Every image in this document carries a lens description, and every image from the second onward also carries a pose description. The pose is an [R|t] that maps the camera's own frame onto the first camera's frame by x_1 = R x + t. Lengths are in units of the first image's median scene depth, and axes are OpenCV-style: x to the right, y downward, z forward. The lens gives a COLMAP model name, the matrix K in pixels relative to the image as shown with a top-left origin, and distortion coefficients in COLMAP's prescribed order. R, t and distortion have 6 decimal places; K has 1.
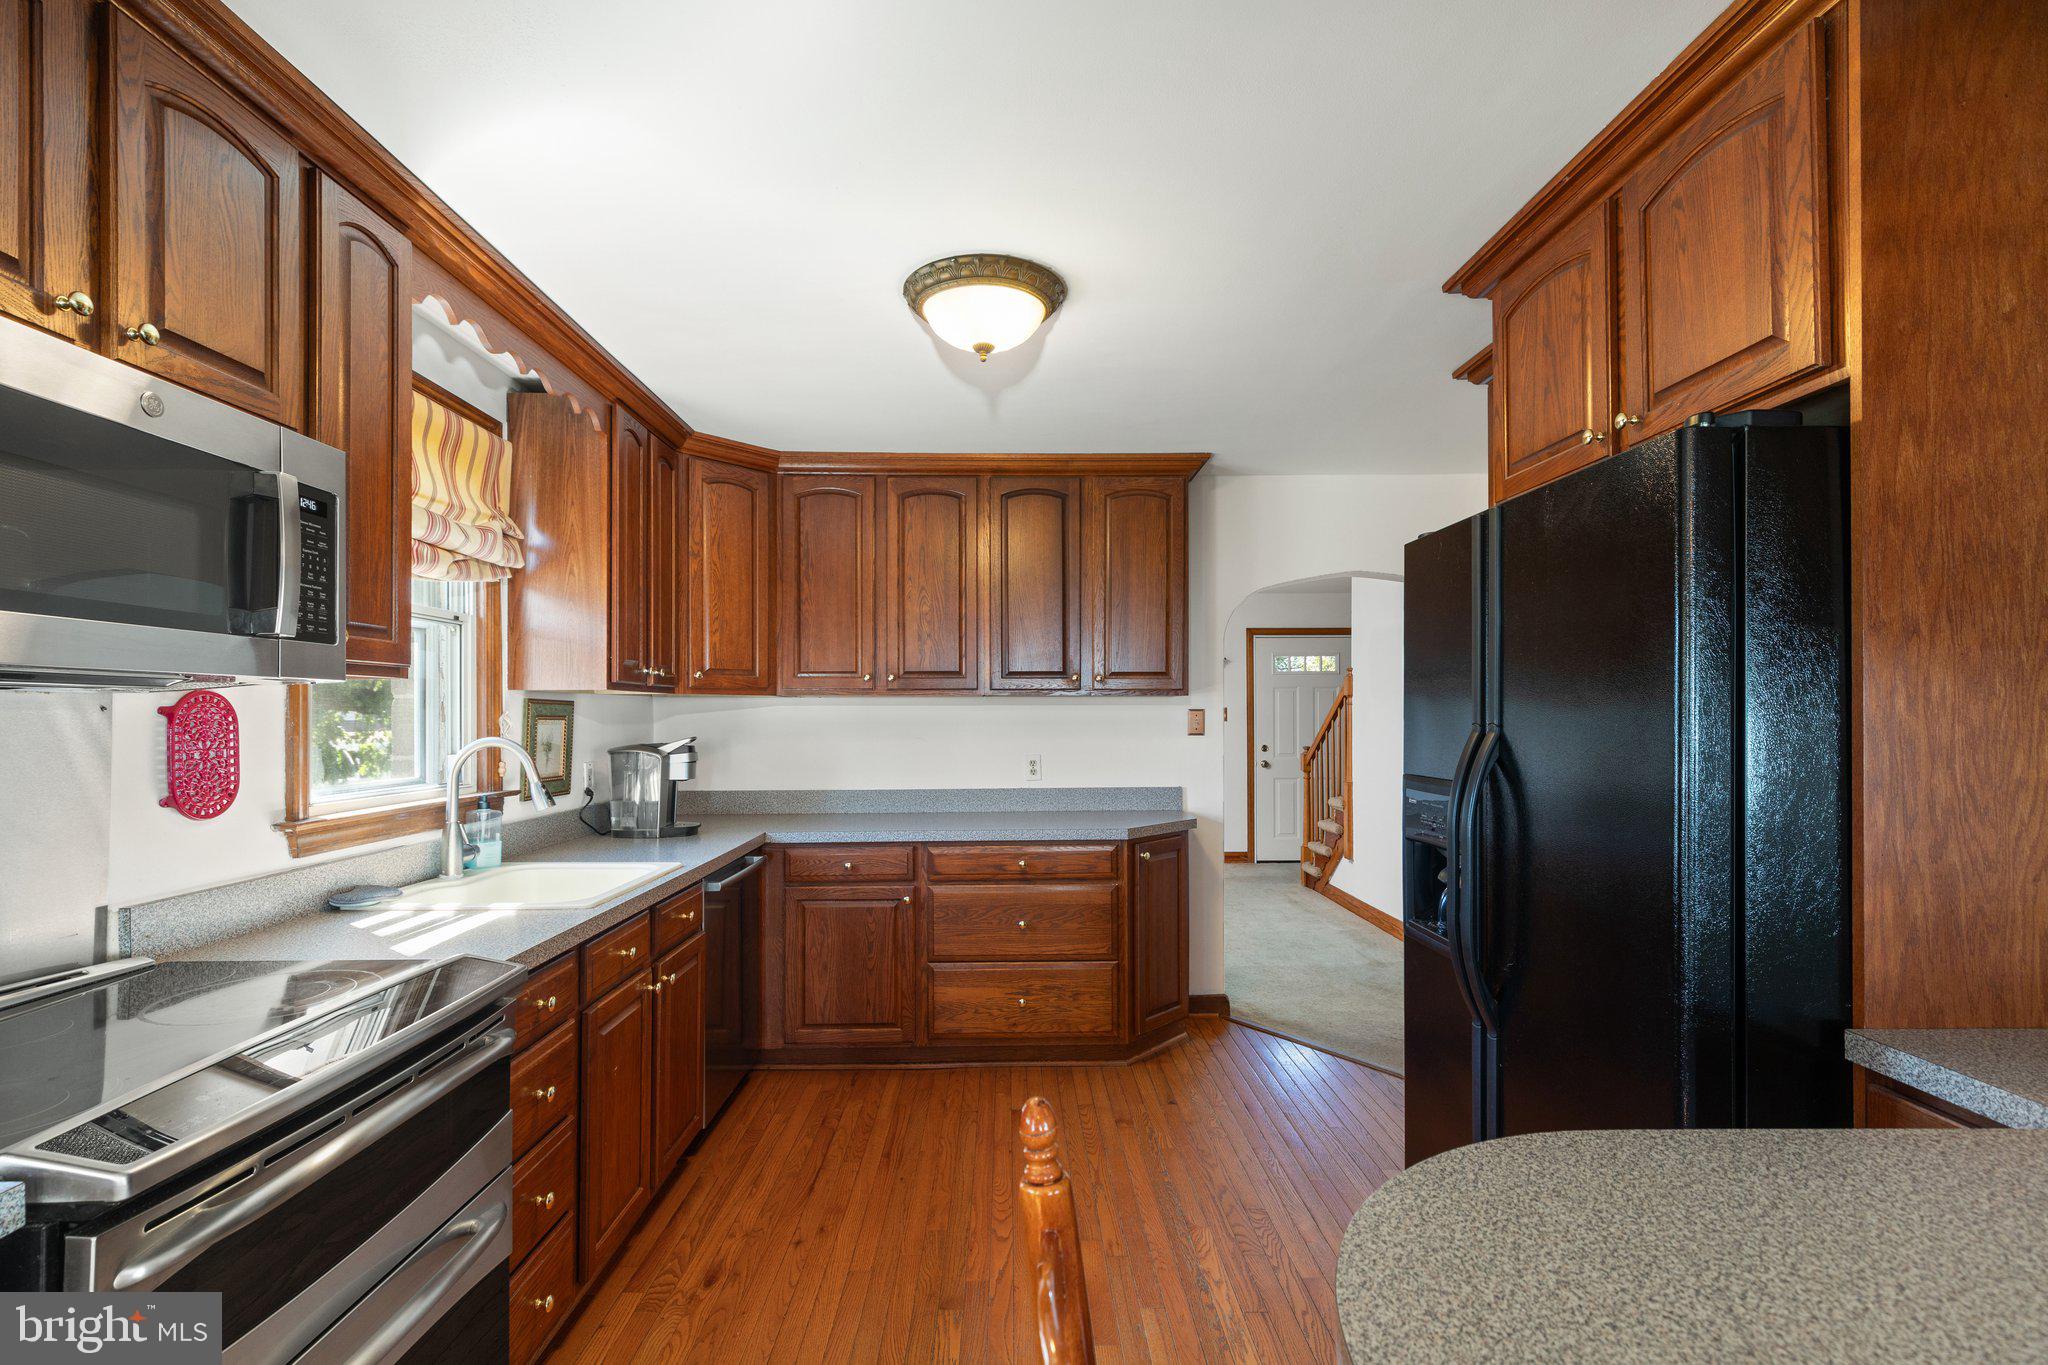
lens RADIAL K [[955.7, 0, 1016.6], [0, 955.7, 702.2], [0, 0, 1]] dist [0.002933, 0.000445]
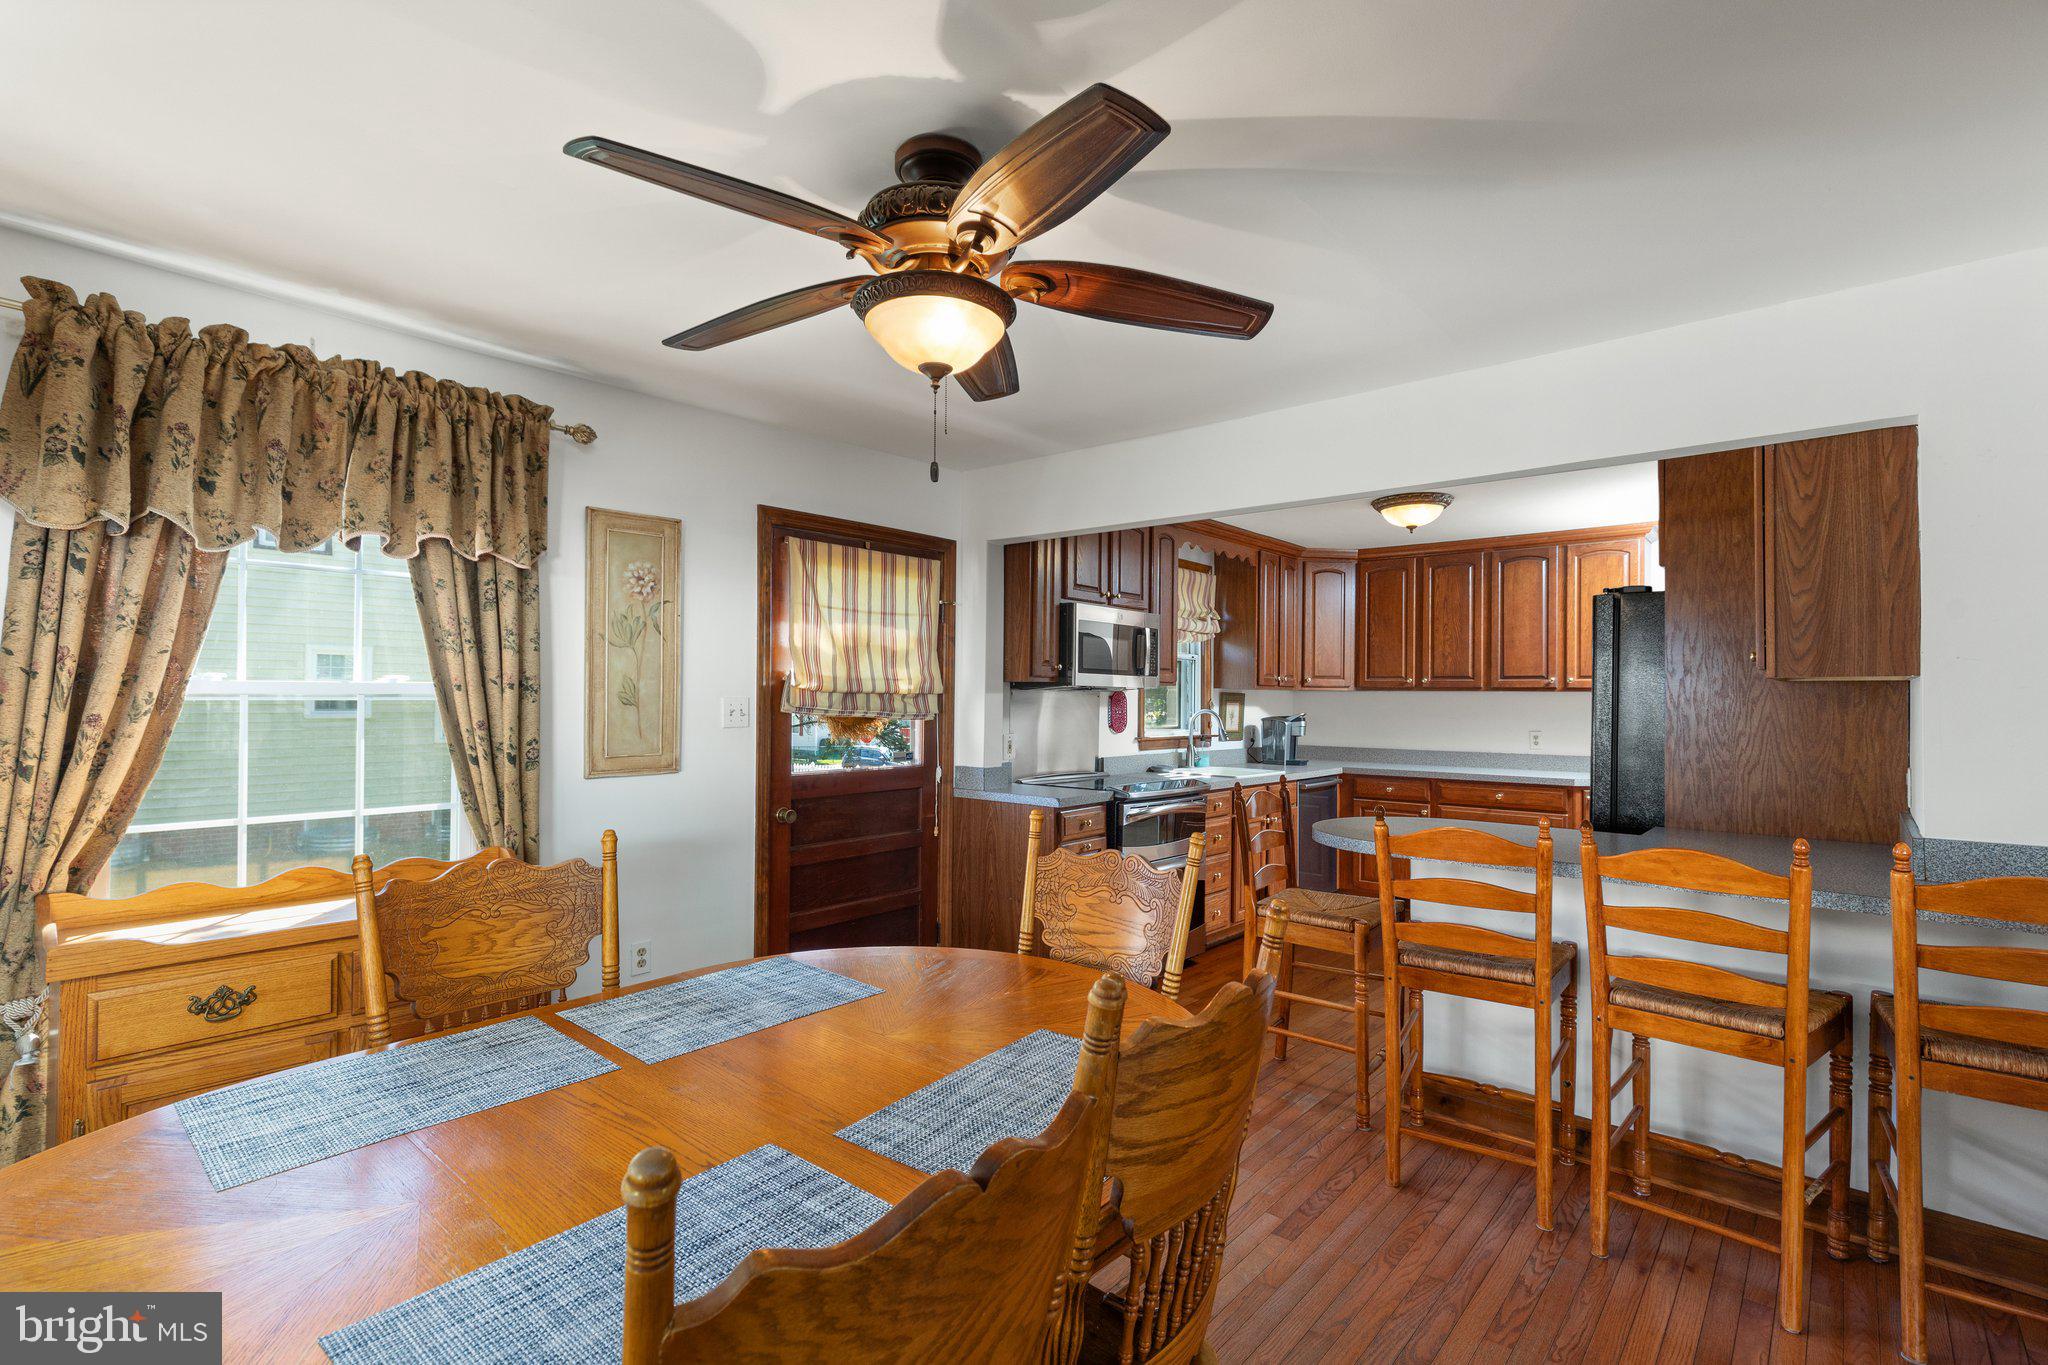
lens RADIAL K [[932.4, 0, 1020.9], [0, 932.4, 692.7], [0, 0, 1]] dist [0.002248, 0.000221]
pose [[0.750268, 0.005191, -0.661114, 0.735032], [-0.002879, 0.999985, 0.004585, -0.014962], [0.661128, -0.001536, 0.750272, -1.198683]]
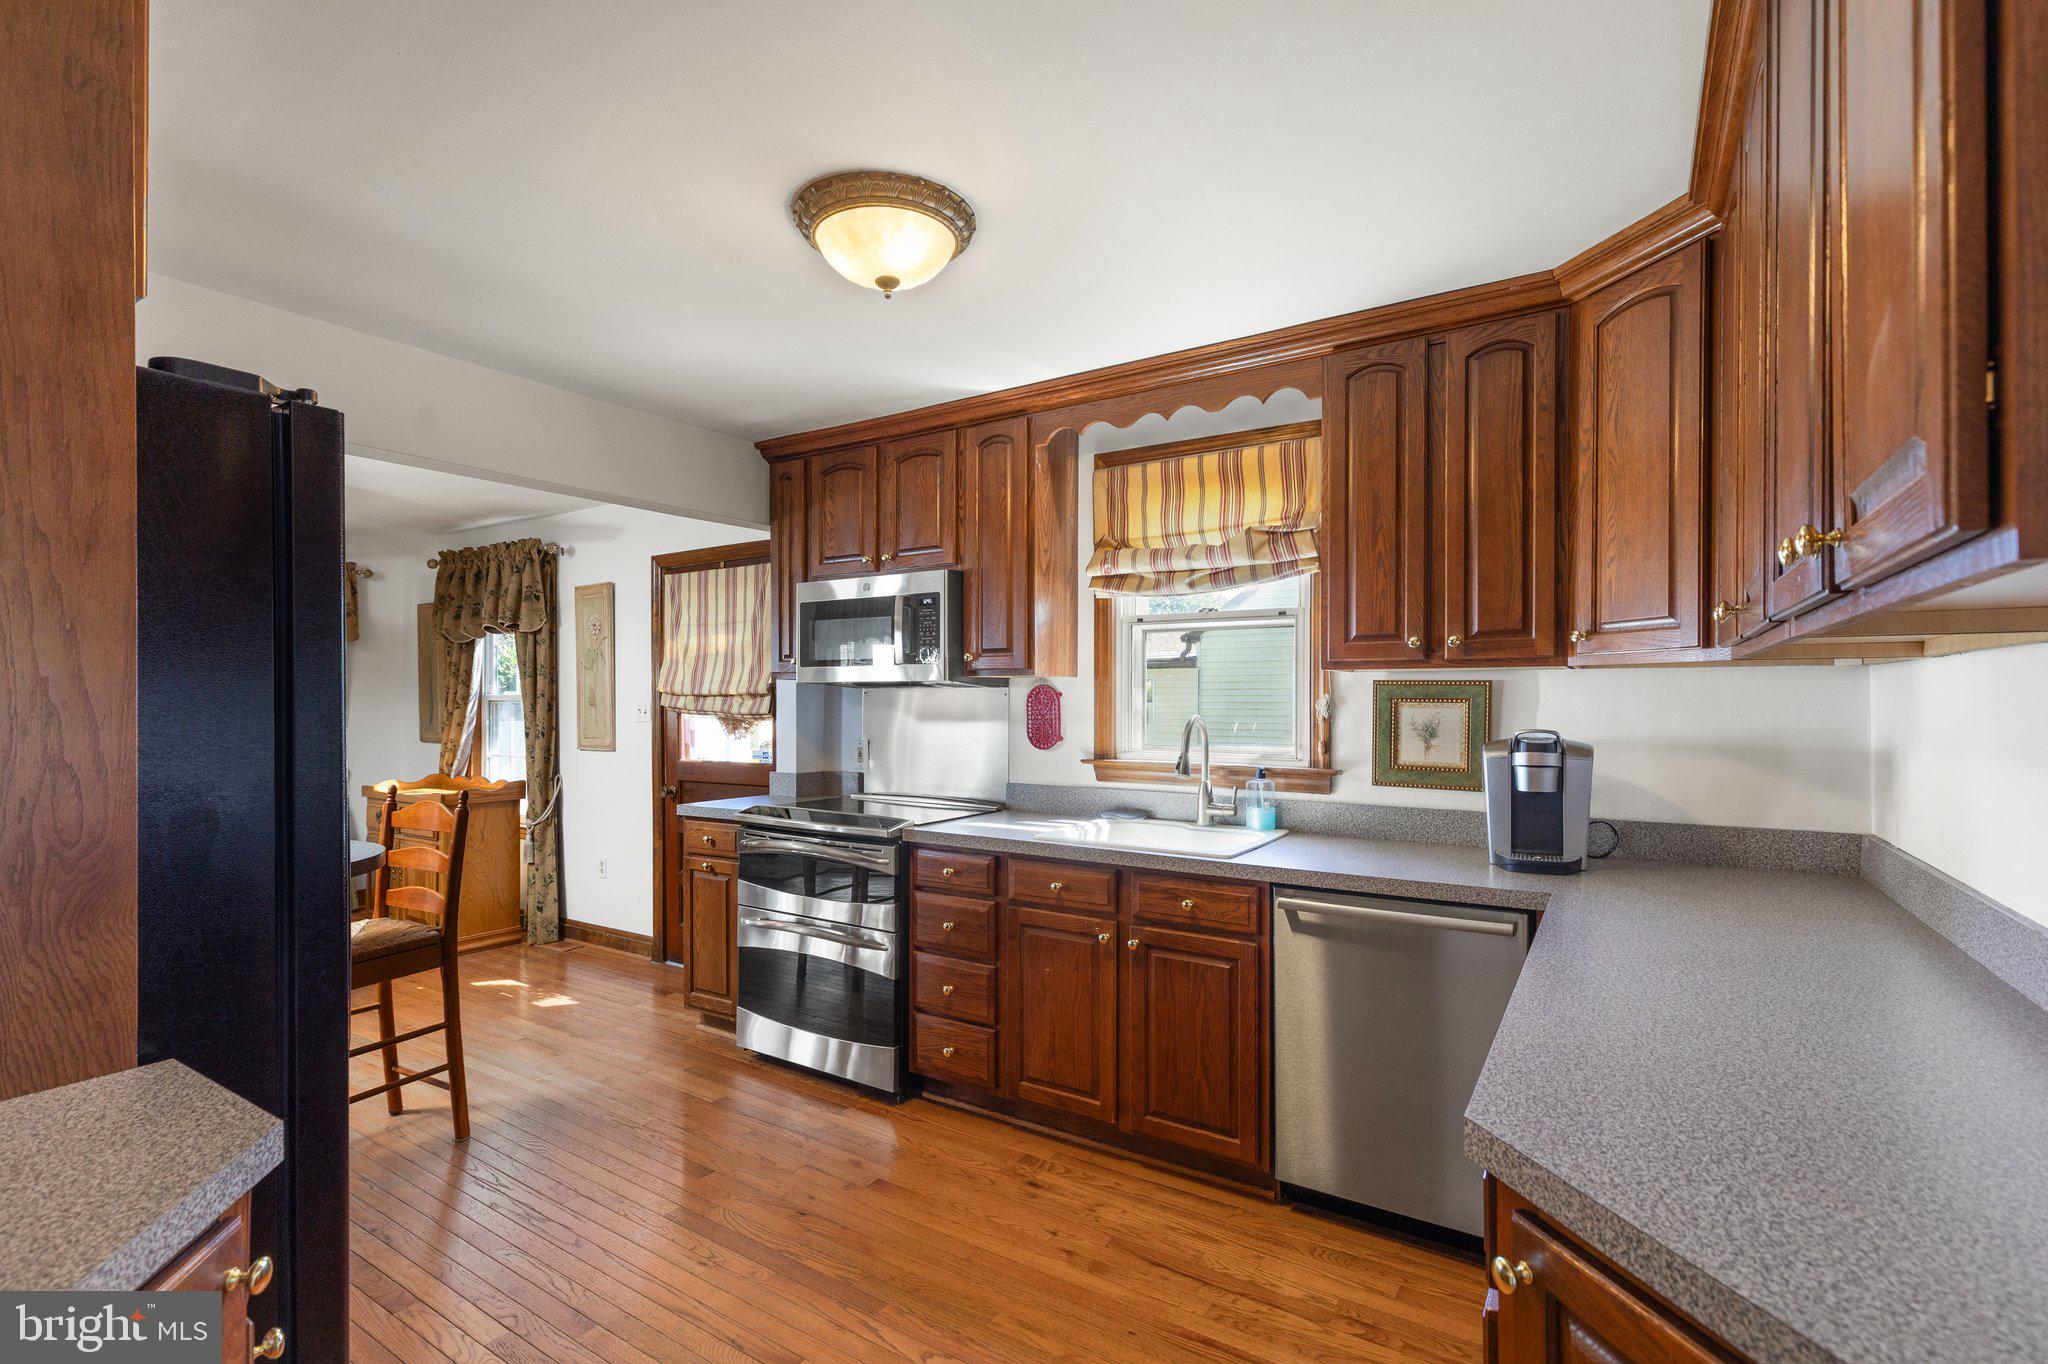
lens RADIAL K [[932.4, 0, 1020.9], [0, 932.4, 692.2], [0, 0, 1]] dist [0.002248, 0.000221]
pose [[-0.538939, 0.006455, -0.842320, 0.686099], [0.019069, 0.999808, -0.004539, 0.010689], [0.842129, -0.018509, -0.538959, 1.724656]]
